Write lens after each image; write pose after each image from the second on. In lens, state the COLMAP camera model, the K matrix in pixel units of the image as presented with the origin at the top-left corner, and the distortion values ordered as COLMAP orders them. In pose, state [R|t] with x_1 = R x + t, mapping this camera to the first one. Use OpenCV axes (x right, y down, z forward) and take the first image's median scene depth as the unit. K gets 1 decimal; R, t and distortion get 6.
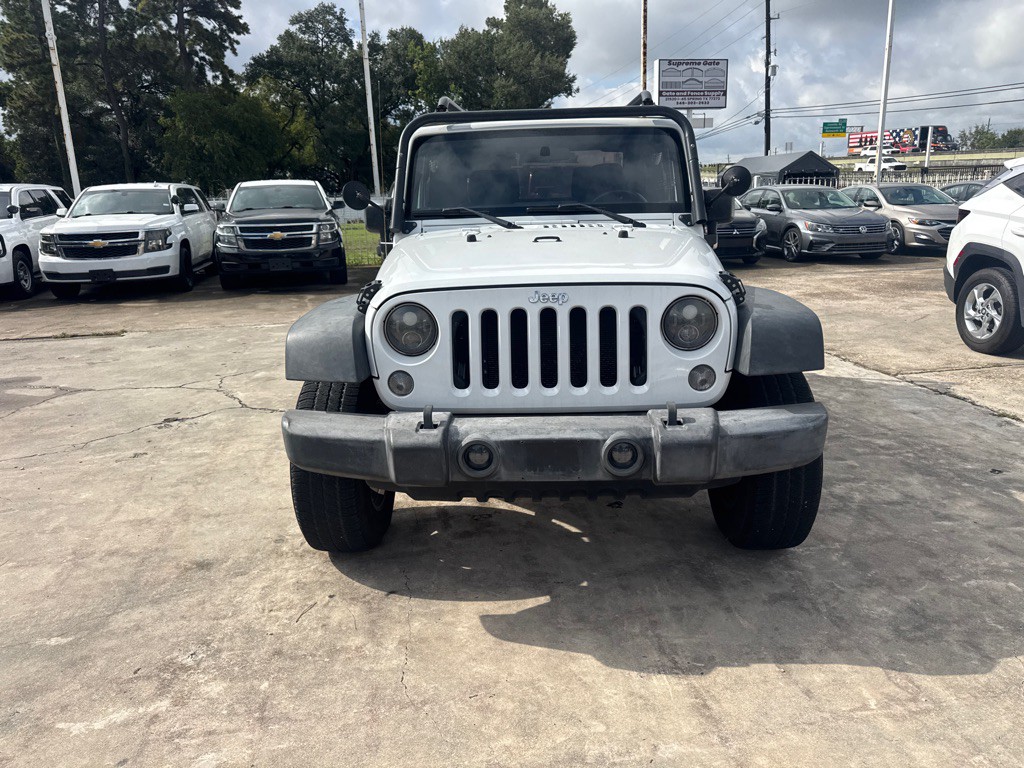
lens RADIAL K [[726.2, 0, 516.1], [0, 726.2, 389.0], [0, 0, 1]] dist [0.022841, -0.026557]
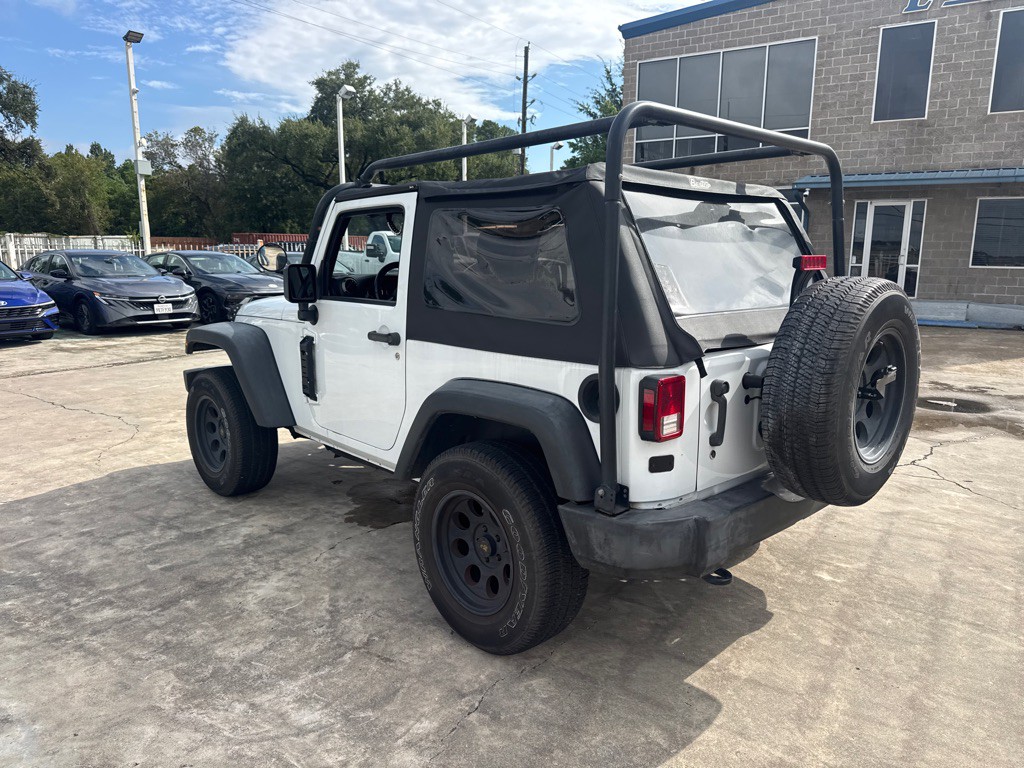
lens RADIAL K [[726.2, 0, 521.1], [0, 726.2, 393.4], [0, 0, 1]] dist [0.022841, -0.026557]
pose [[-0.688704, 0.161530, -0.706820, 0.815942], [-0.175498, 0.908739, 0.378675, -0.560392], [0.703482, 0.384840, -0.597504, 1.929202]]
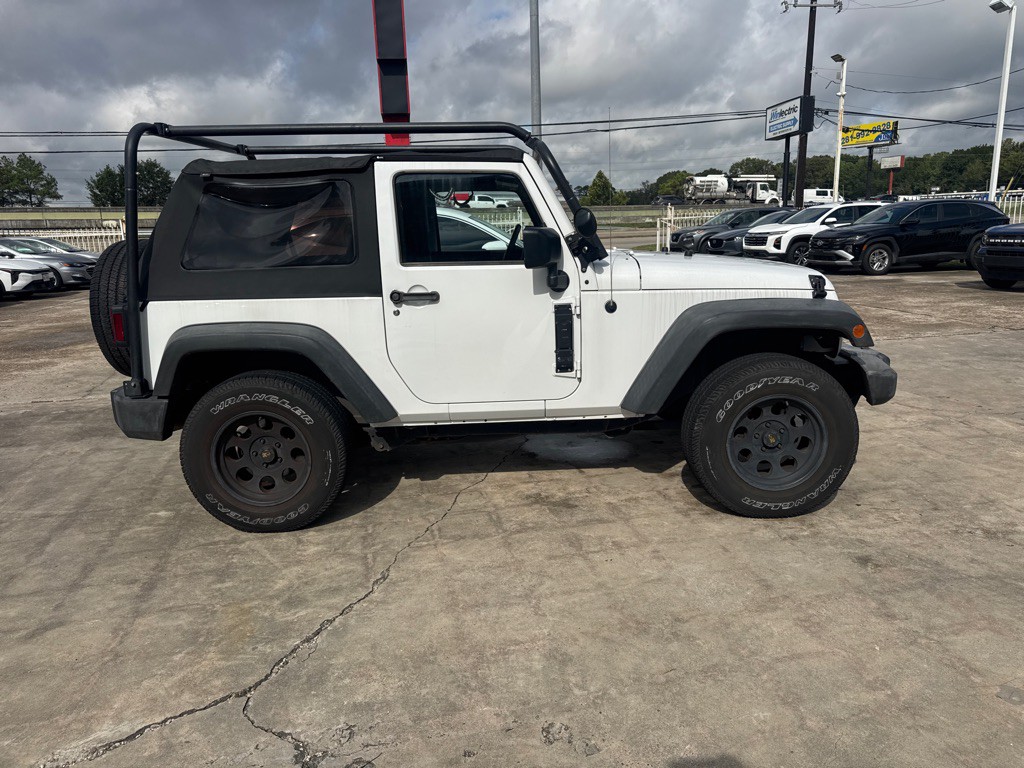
lens RADIAL K [[726.2, 0, 516.6], [0, 726.2, 377.5], [0, 0, 1]] dist [0.022841, -0.026557]
pose [[-0.031099, -0.183505, 0.982527, -1.153922], [0.288989, 0.939368, 0.184591, -0.282722], [-0.956827, 0.289680, 0.023817, 1.140316]]
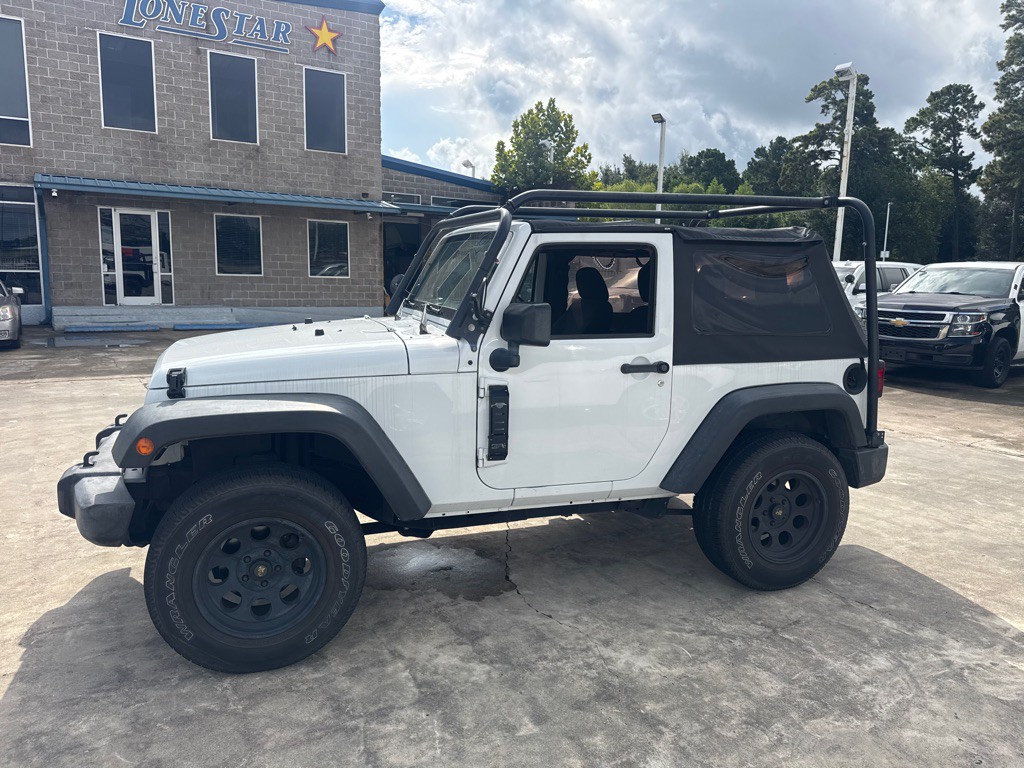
lens RADIAL K [[726.2, 0, 515.8], [0, 726.2, 375.9], [0, 0, 1]] dist [0.022841, -0.026557]
pose [[0.376606, 0.172134, -0.910241, 1.075693], [-0.269757, 0.960380, 0.070006, -0.262812], [0.886227, 0.219179, 0.408119, 0.714393]]
